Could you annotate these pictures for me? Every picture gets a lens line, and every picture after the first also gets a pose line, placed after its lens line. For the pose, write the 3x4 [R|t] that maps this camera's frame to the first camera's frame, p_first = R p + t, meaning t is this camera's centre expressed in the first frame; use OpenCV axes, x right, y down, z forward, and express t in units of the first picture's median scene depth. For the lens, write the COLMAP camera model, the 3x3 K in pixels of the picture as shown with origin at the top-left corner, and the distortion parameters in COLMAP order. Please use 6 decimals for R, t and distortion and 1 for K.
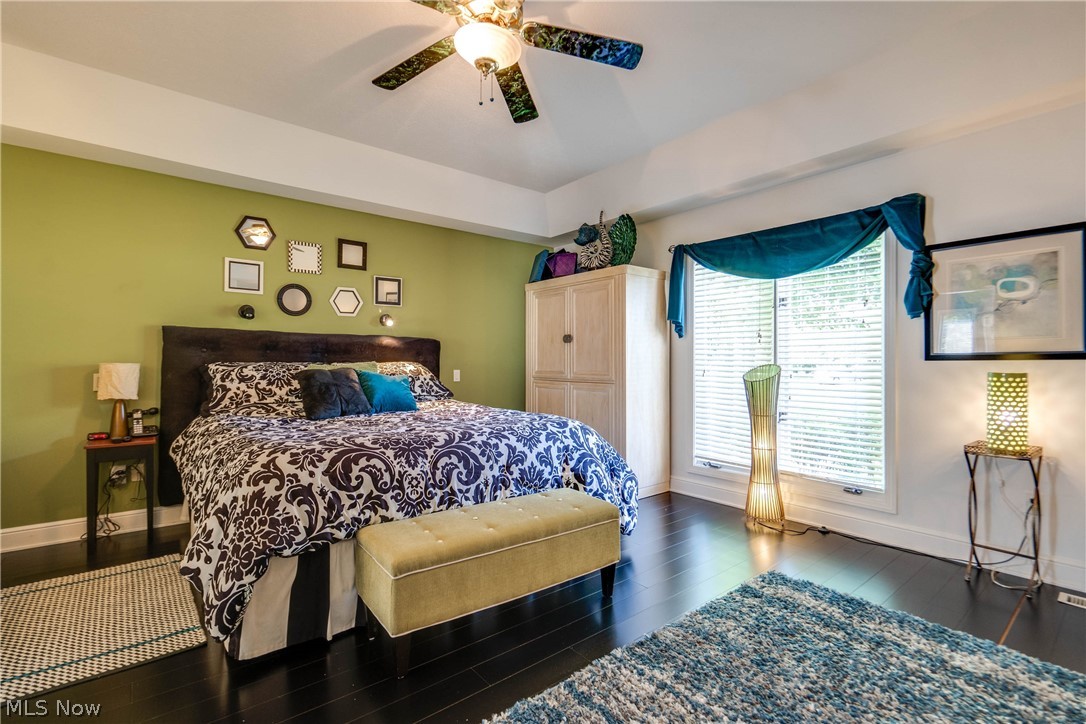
lens RADIAL K [[509.5, 0, 543.0], [0, 509.5, 362.0], [0, 0, 1]] dist [-0.000243, 0.000405]
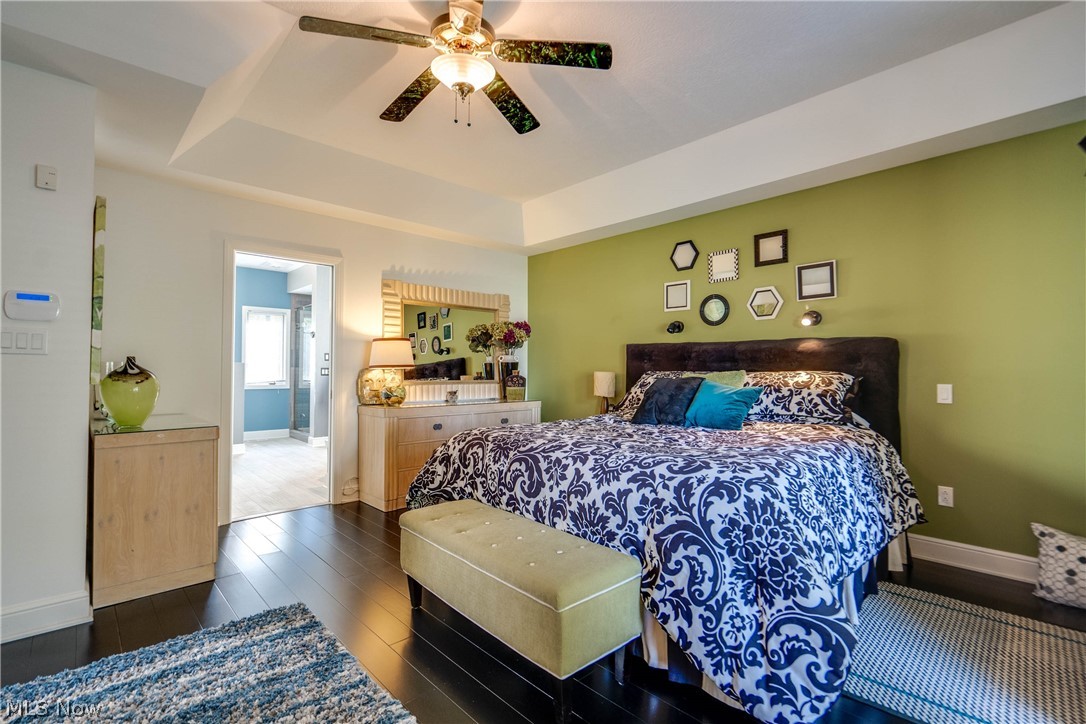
lens RADIAL K [[513.3, 0, 543.0], [0, 513.3, 362.0], [0, 0, 1]] dist [-0.001448, 0.000004]
pose [[0.042911, -0.017952, -0.998918, 0.766101], [-0.002815, 0.999832, -0.018090, 0.002156], [0.999075, 0.003588, 0.042854, 0.906098]]
